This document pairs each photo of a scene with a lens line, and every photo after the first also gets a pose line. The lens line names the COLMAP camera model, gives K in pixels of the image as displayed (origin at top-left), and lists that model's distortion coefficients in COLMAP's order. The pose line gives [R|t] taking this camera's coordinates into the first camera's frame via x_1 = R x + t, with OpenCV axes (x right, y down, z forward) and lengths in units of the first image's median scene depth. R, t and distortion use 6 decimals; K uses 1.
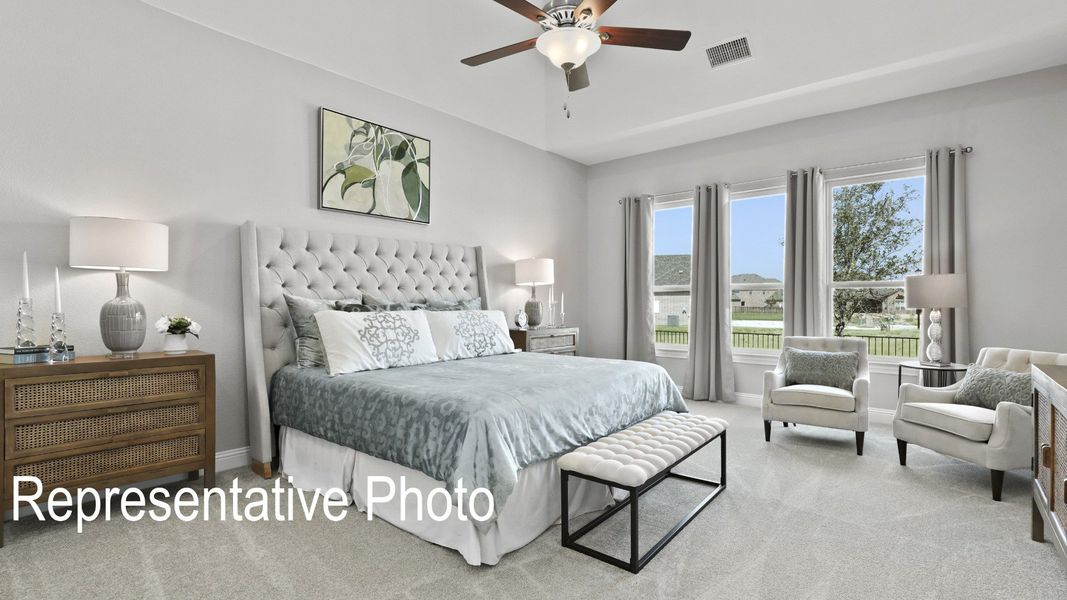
lens RADIAL K [[490.9, 0, 535.2], [0, 490.9, 309.0], [0, 0, 1]] dist [-0.002726, -0.000051]
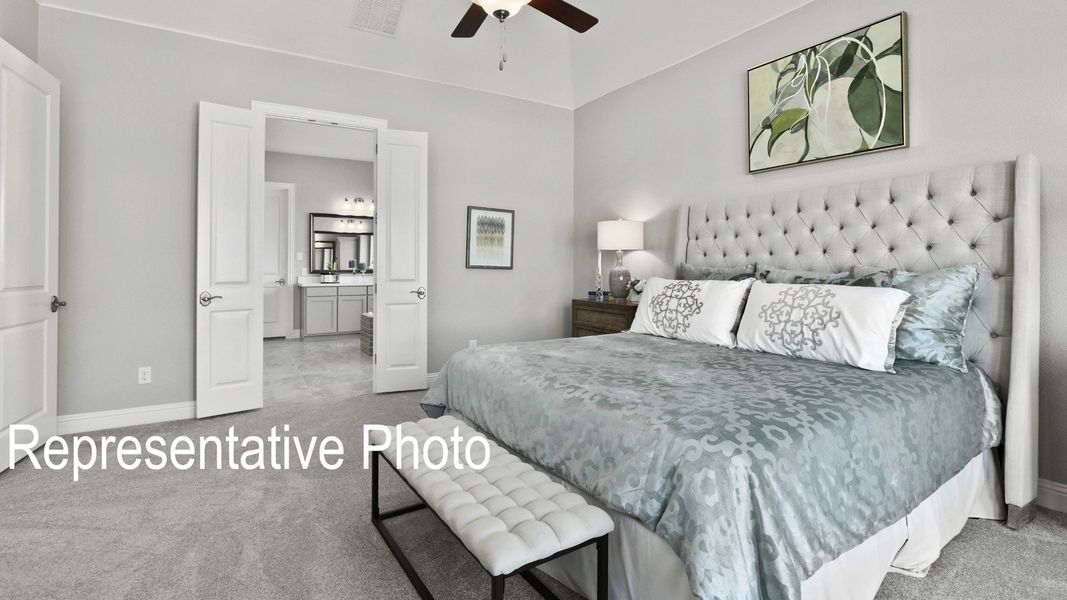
lens RADIAL K [[490.9, 0, 550.1], [0, 490.9, 262.2], [0, 0, 1]] dist [-0.002726, -0.000051]
pose [[-0.278604, -0.004361, -0.960396, 0.559385], [-0.012140, 0.999926, -0.001019, -0.021110], [0.960329, 0.011376, -0.278637, 0.822290]]
